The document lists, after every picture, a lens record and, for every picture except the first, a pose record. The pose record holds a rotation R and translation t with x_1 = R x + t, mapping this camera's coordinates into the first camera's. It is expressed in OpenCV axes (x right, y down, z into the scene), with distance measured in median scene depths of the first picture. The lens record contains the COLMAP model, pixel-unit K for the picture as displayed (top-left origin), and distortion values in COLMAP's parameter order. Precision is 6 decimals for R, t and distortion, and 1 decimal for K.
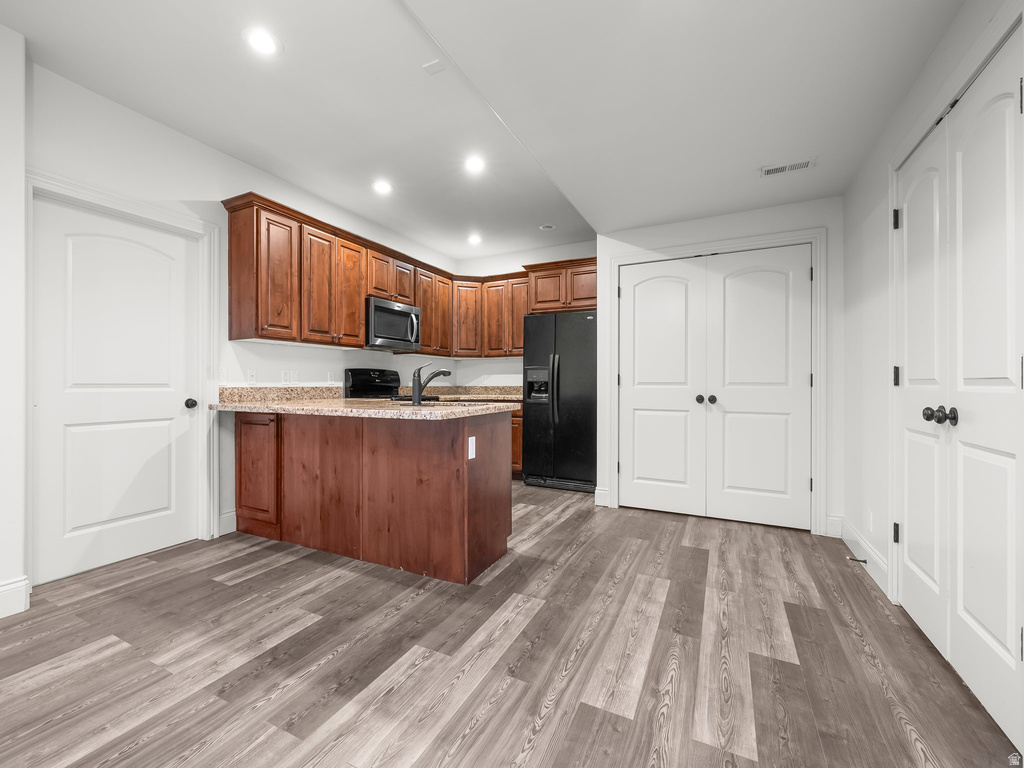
lens RADIAL K [[434.2, 0, 502.7], [0, 434.2, 383.5], [0, 0, 1]] dist [0.002989, 0.000252]
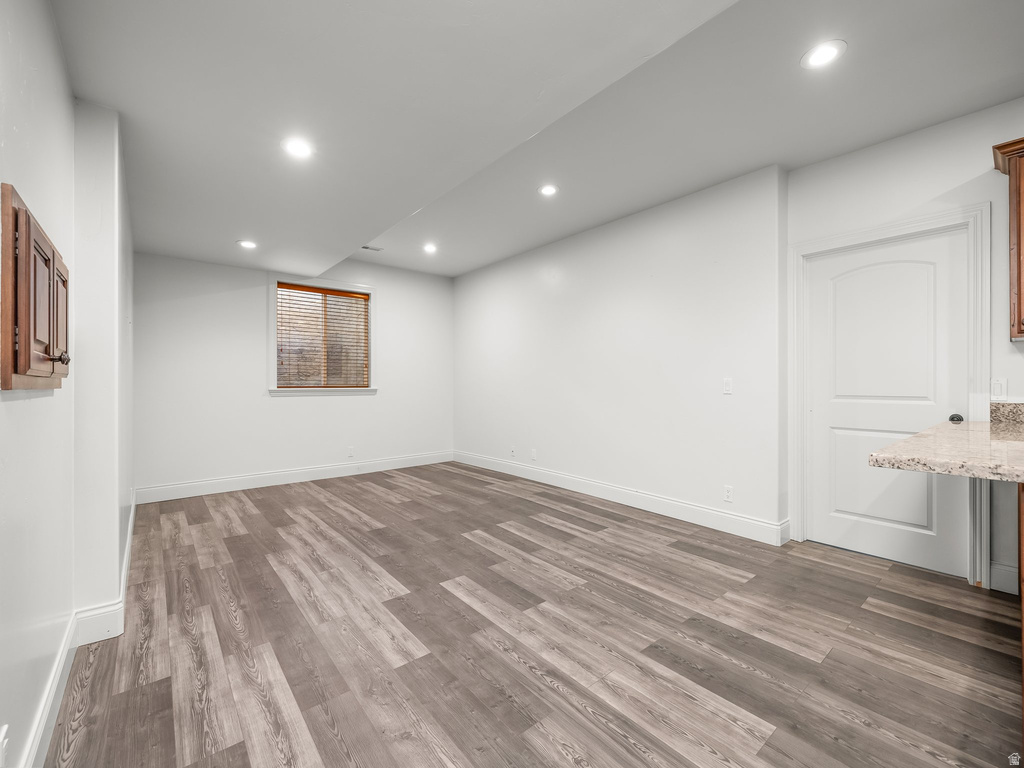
lens RADIAL K [[434.2, 0, 507.3], [0, 434.2, 383.0], [0, 0, 1]] dist [0.002989, 0.000252]
pose [[-0.401551, -0.003317, -0.915831, 0.674909], [0.000754, 0.999992, -0.003952, -0.038120], [0.915836, -0.002278, -0.401545, 0.775378]]
